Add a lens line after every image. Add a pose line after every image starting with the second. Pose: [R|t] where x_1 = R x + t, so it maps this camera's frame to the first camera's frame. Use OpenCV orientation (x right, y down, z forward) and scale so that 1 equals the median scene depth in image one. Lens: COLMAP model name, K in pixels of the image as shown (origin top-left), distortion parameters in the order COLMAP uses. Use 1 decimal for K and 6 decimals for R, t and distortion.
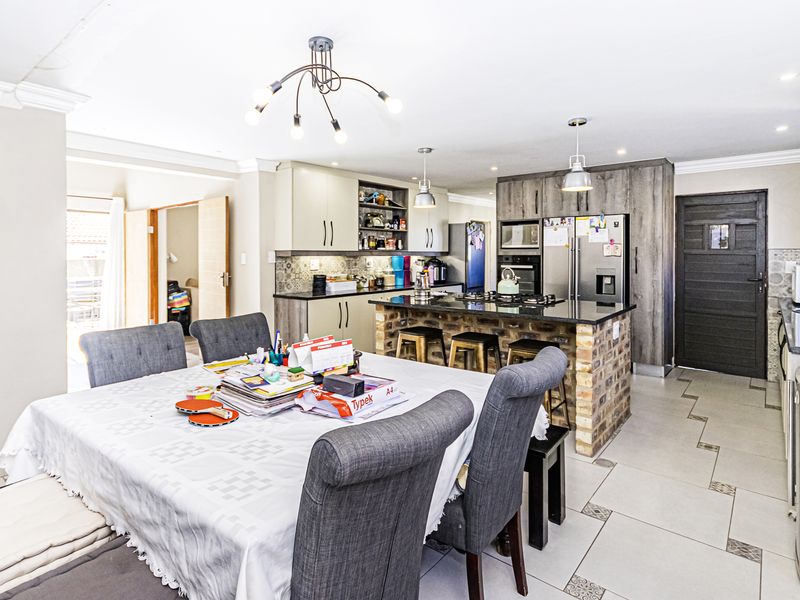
lens RADIAL K [[427.3, 0, 435.8], [0, 427.3, 260.2], [0, 0, 1]] dist [0.007444, 0.001223]
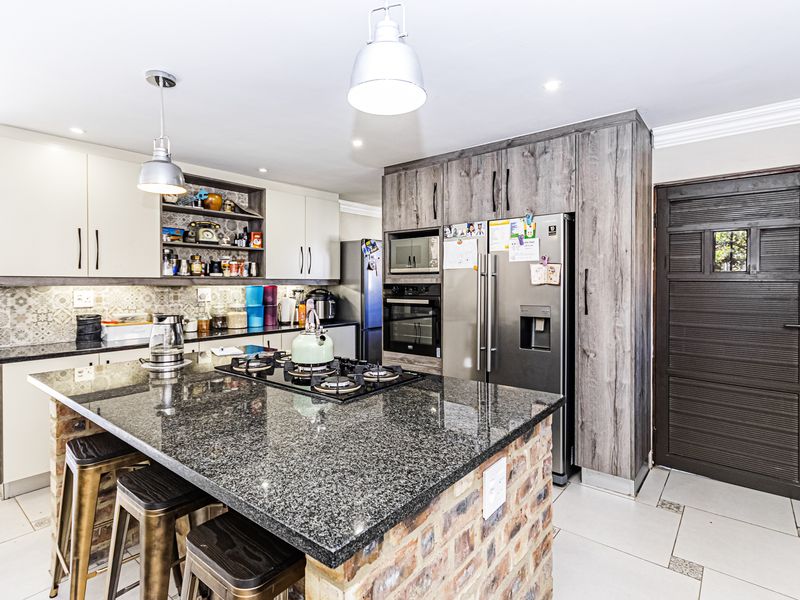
lens RADIAL K [[427.3, 0, 398.5], [0, 427.3, 291.9], [0, 0, 1]] dist [0.007444, 0.001223]
pose [[0.999746, -0.002280, -0.022414, 0.201220], [0.002397, 0.999984, 0.005201, -0.002659], [0.022402, -0.005253, 0.999735, 0.367645]]
